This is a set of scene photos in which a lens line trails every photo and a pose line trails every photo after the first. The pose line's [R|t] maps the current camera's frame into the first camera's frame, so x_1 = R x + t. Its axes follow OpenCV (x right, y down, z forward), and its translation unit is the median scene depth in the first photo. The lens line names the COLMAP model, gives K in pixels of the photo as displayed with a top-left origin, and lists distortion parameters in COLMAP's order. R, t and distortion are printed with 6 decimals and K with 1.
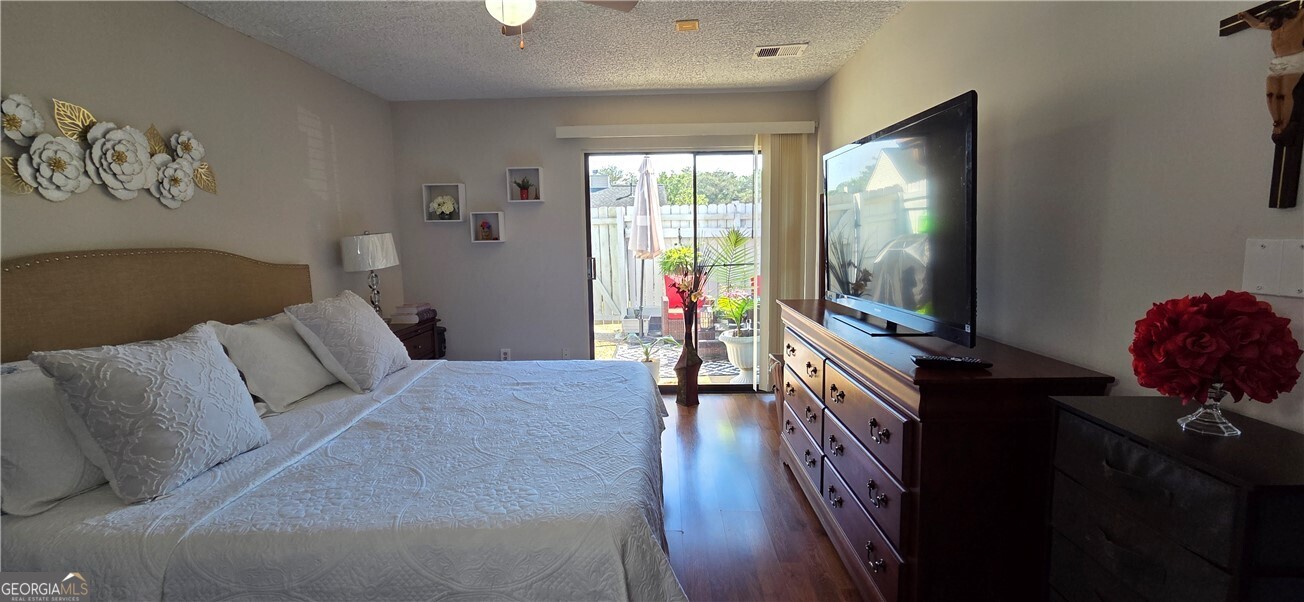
lens RADIAL K [[531.9, 0, 653.4], [0, 531.9, 299.1], [0, 0, 1]] dist [0.004472, -0.000423]
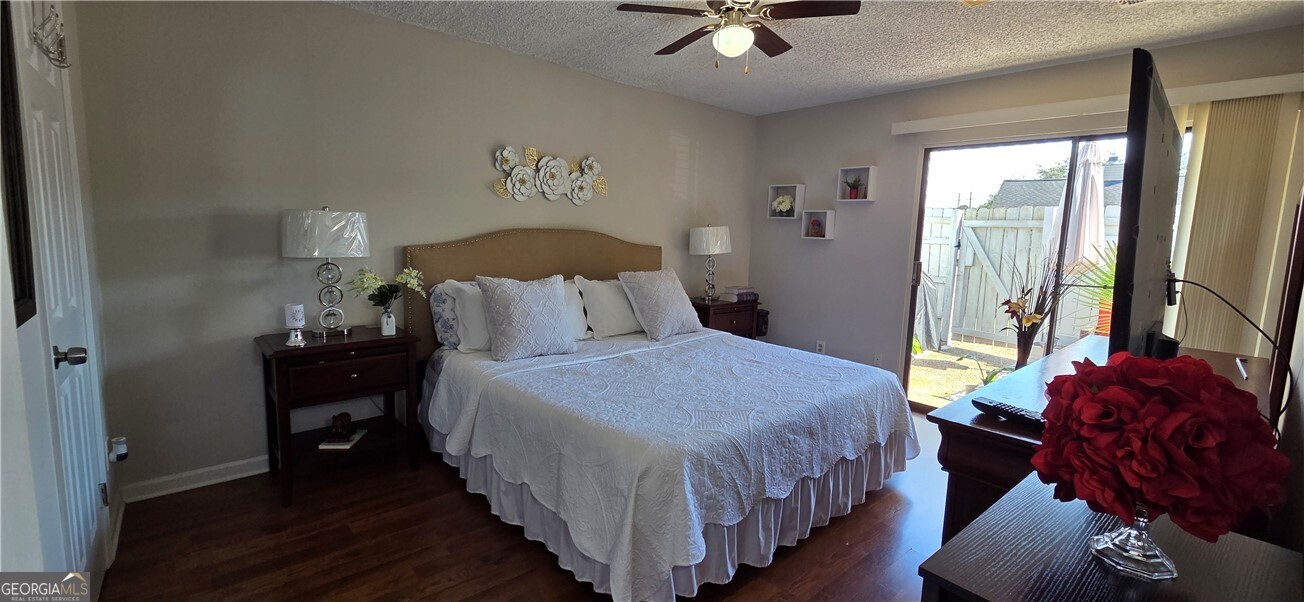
lens RADIAL K [[531.9, 0, 642.4], [0, 531.9, 303.2], [0, 0, 1]] dist [0.004472, -0.000423]
pose [[0.674537, 0.142747, -0.724309, 0.454837], [-0.133355, 0.988548, 0.070633, -0.015324], [0.726097, 0.048946, 0.685848, 0.039832]]
